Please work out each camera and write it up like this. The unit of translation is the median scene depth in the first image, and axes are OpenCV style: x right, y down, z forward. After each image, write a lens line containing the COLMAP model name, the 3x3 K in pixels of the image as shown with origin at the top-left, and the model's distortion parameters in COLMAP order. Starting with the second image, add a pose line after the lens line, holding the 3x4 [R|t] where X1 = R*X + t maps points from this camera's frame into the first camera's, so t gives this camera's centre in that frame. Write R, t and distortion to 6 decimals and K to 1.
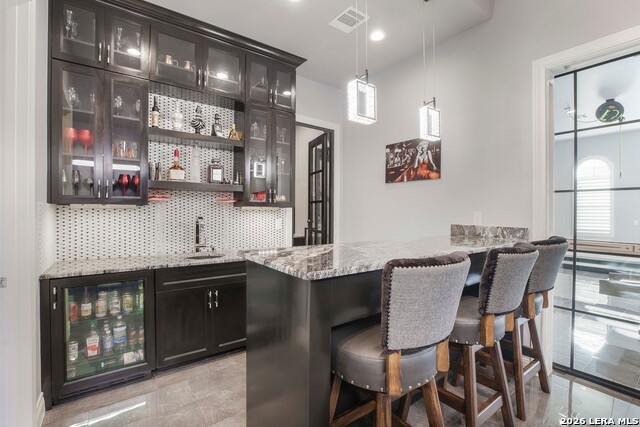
lens RADIAL K [[294.5, 0, 321.3], [0, 294.5, 213.4], [0, 0, 1]] dist [-0.045042, 0.011107]
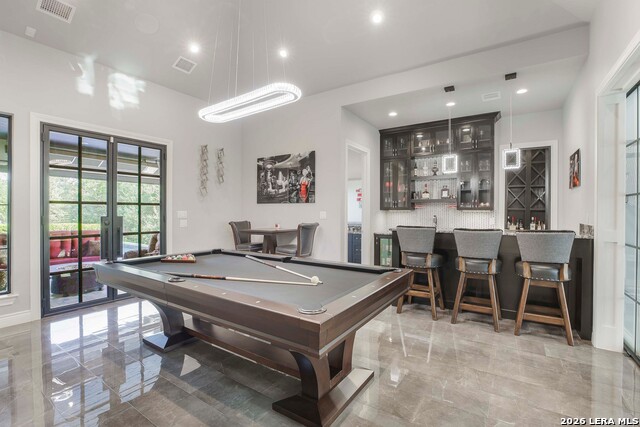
lens RADIAL K [[294.5, 0, 318.3], [0, 294.5, 213.4], [0, 0, 1]] dist [-0.045042, 0.011107]
pose [[0.354254, 0.005196, -0.935135, 1.197068], [-0.005202, 0.999980, 0.003586, -0.007325], [0.935135, 0.003594, 0.354274, -0.475356]]
